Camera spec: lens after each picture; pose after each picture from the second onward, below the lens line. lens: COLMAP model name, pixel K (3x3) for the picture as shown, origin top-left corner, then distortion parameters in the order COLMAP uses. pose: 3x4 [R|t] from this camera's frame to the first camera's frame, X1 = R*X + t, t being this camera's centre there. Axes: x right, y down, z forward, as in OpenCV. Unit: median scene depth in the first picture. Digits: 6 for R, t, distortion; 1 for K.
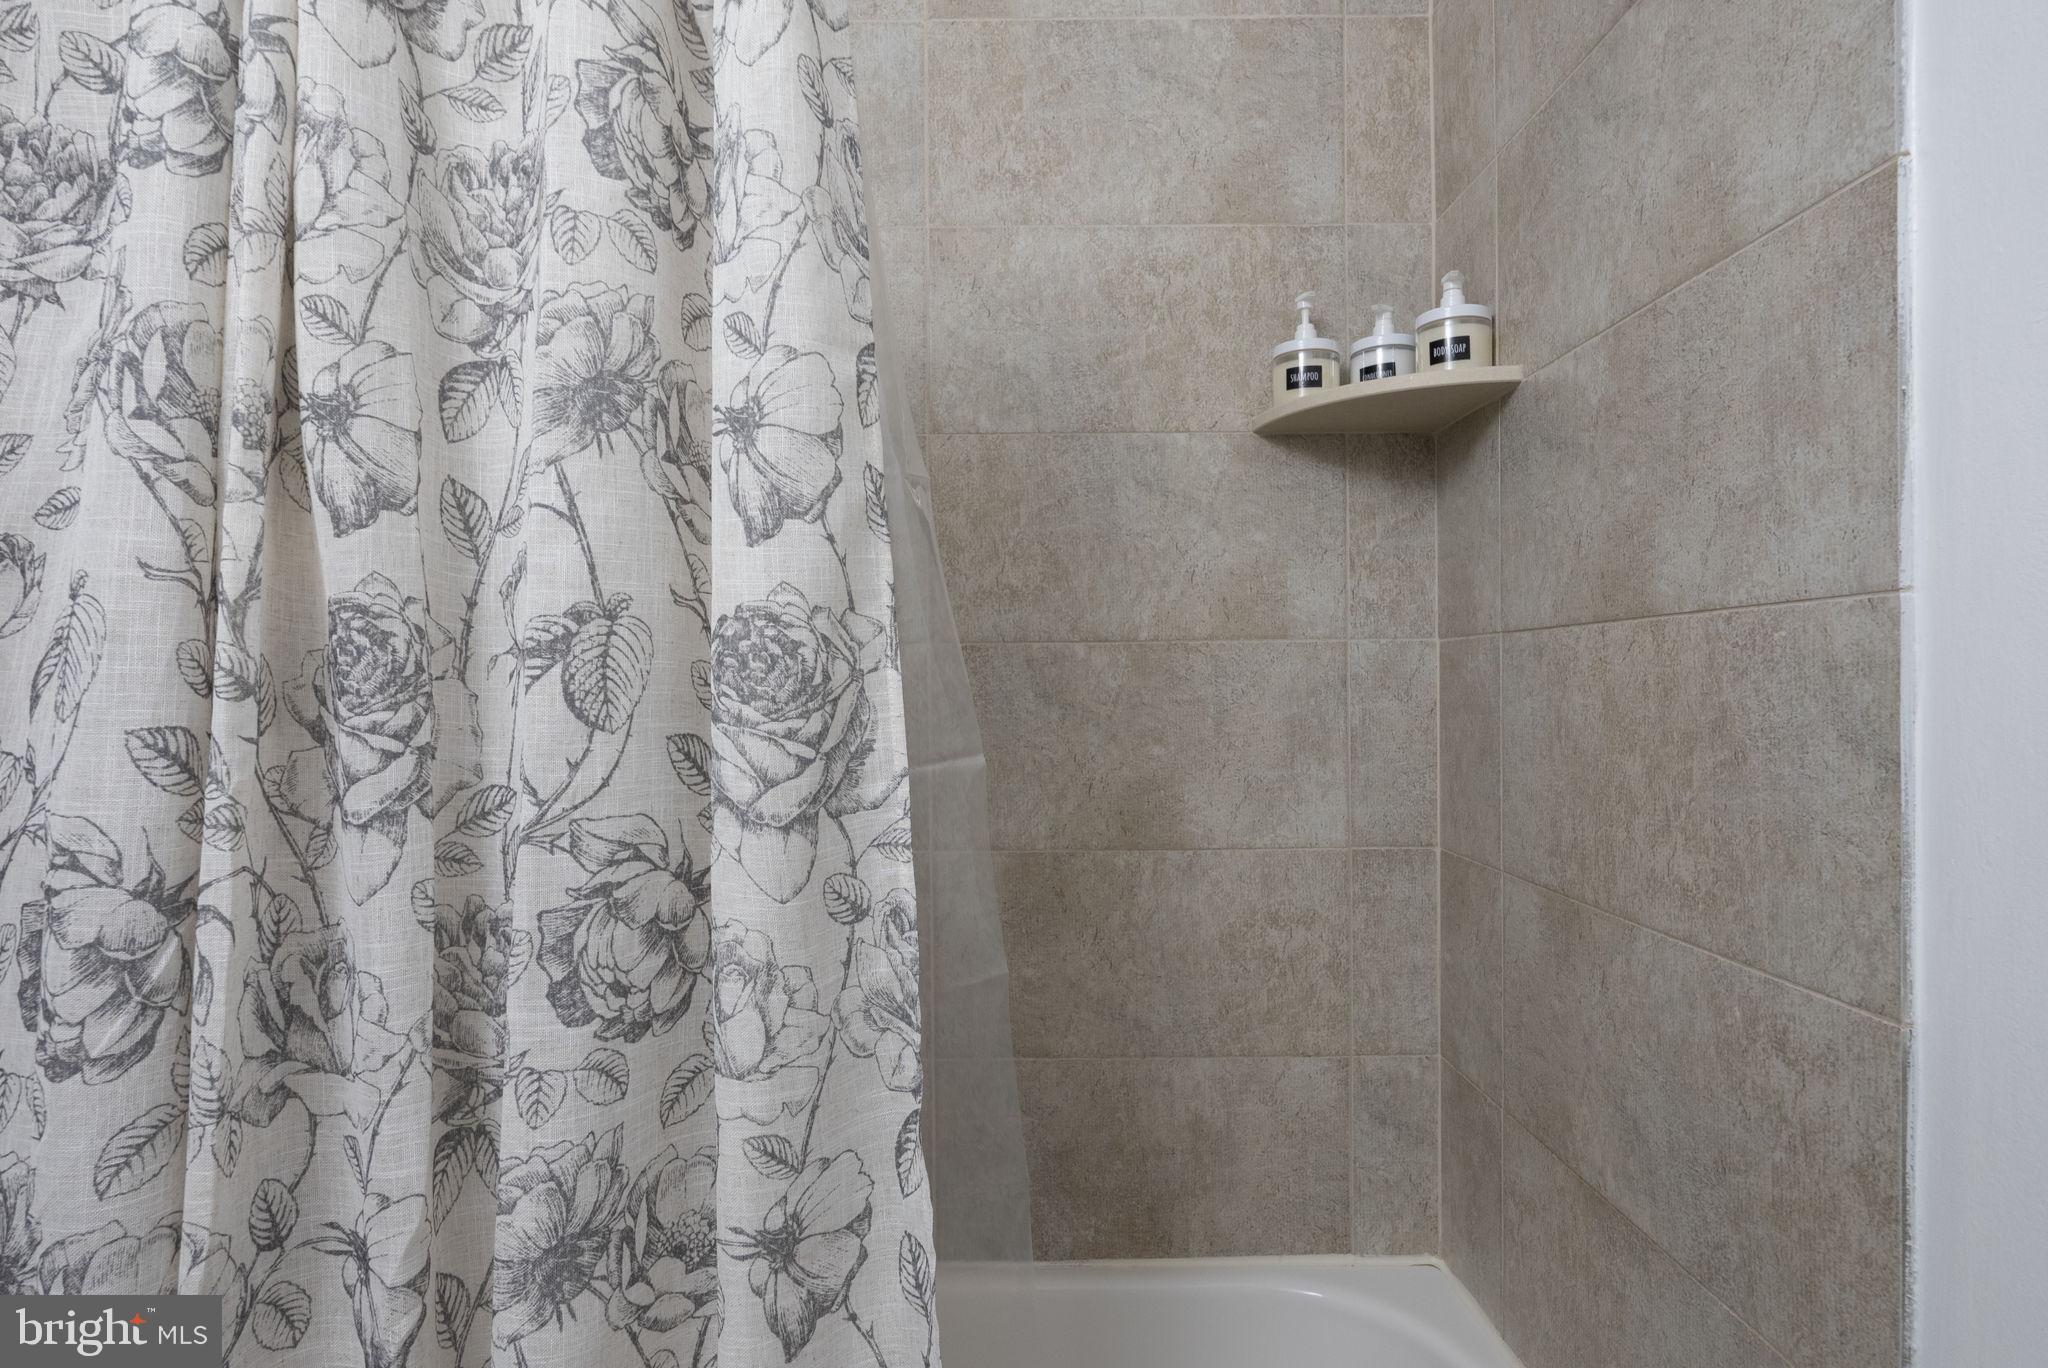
lens RADIAL K [[1064.9, 0, 1025.6], [0, 1064.9, 681.9], [0, 0, 1]] dist [0.005215, 0.004035]
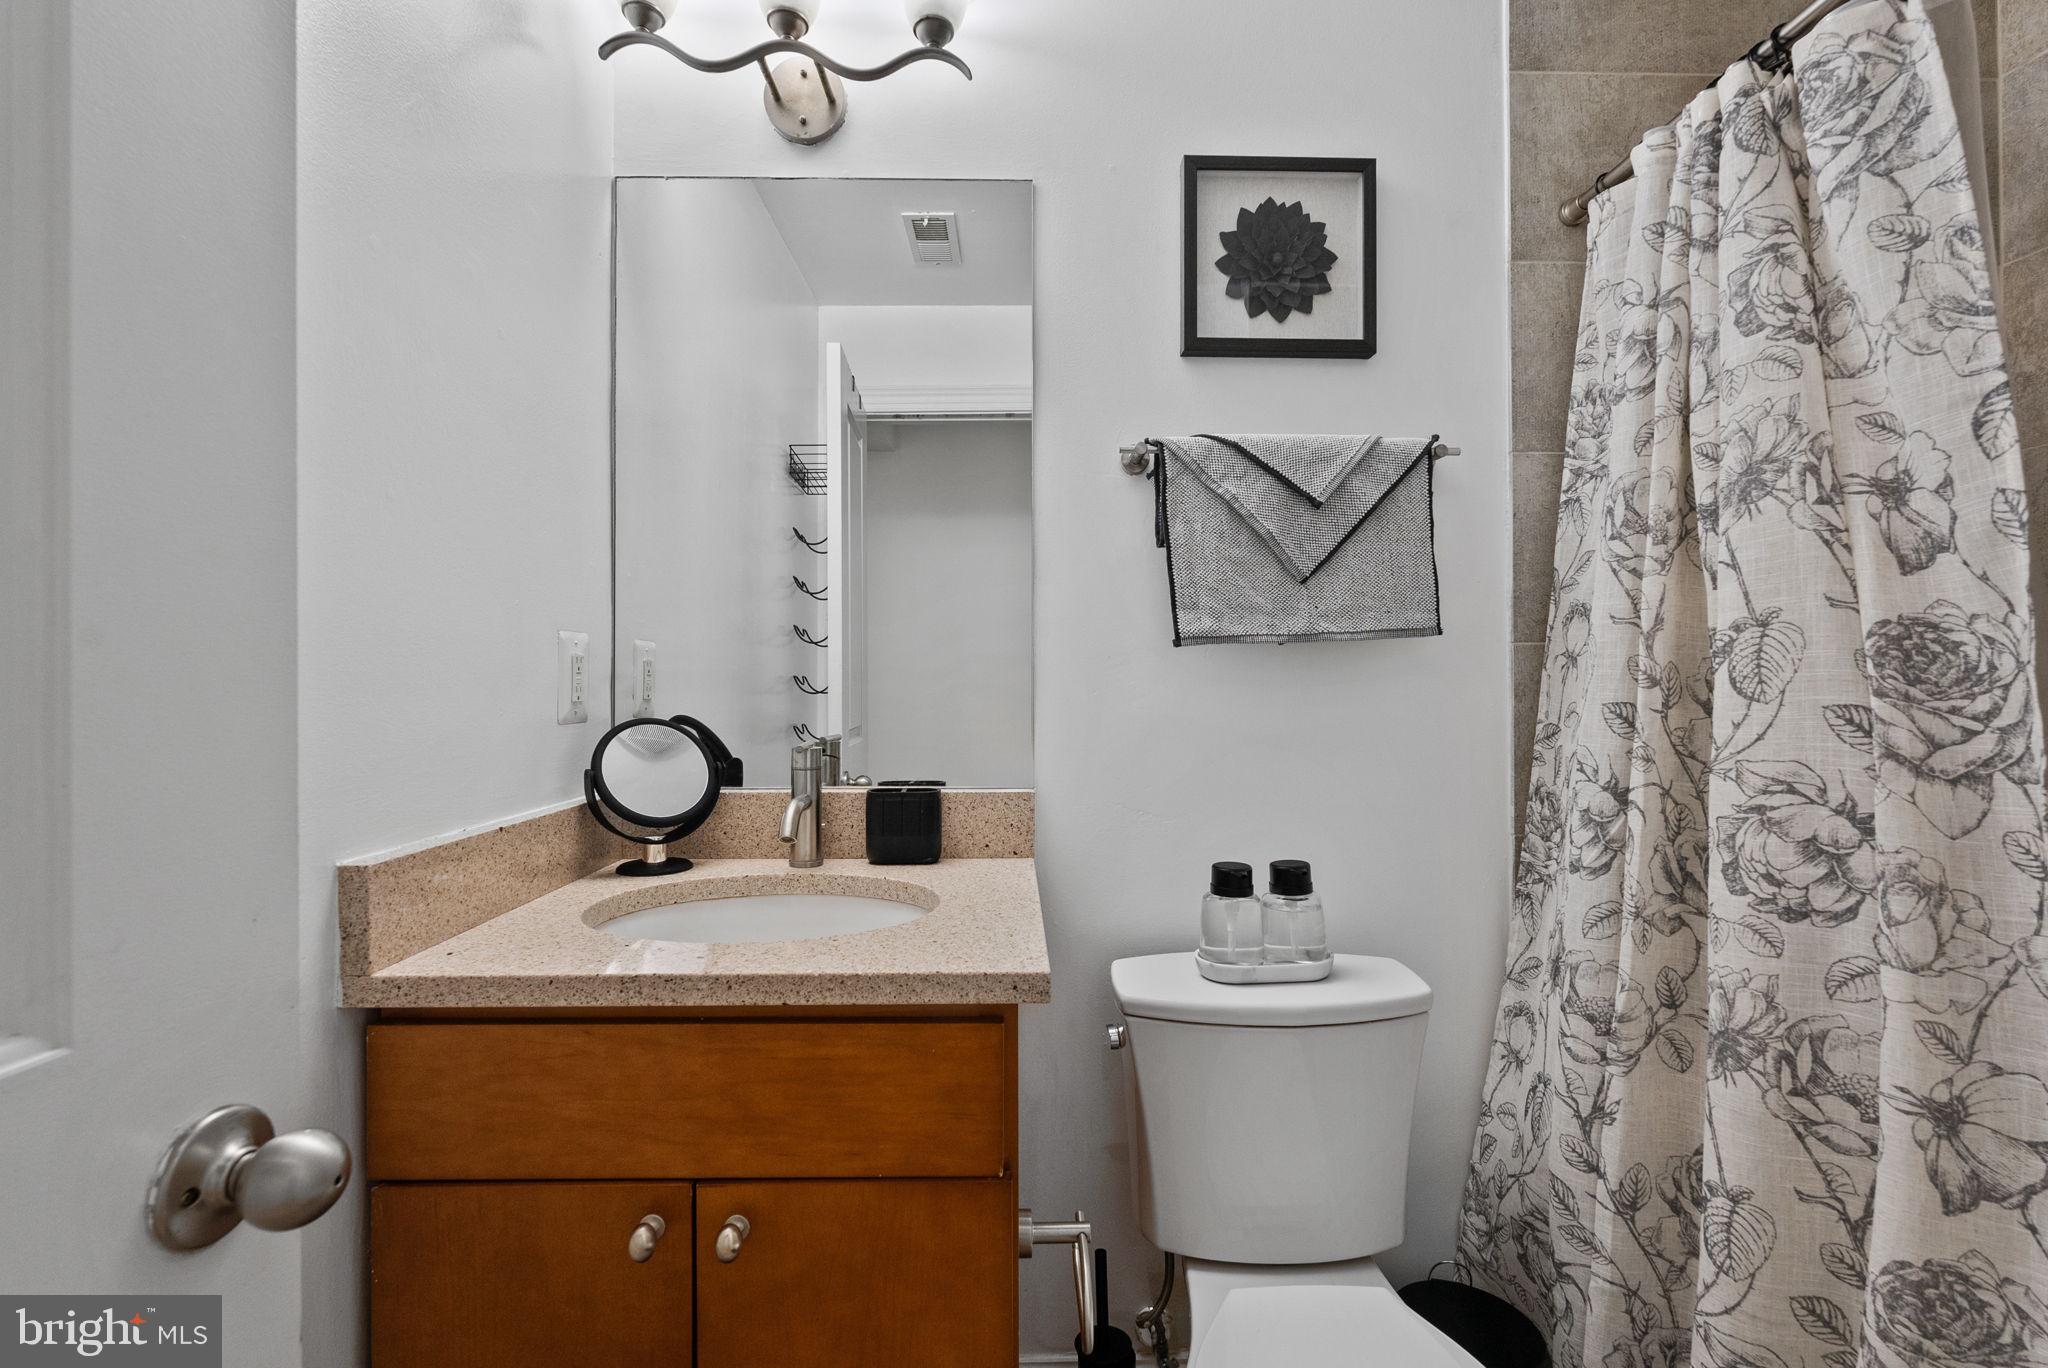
lens RADIAL K [[1064.9, 0, 1033.3], [0, 1064.9, 671.0], [0, 0, 1]] dist [0.005215, 0.004035]
pose [[-0.032608, -0.036301, -0.998809, 1.087494], [-0.003368, 0.999339, -0.036210, 0.057910], [0.999463, 0.002183, -0.032708, 0.038201]]
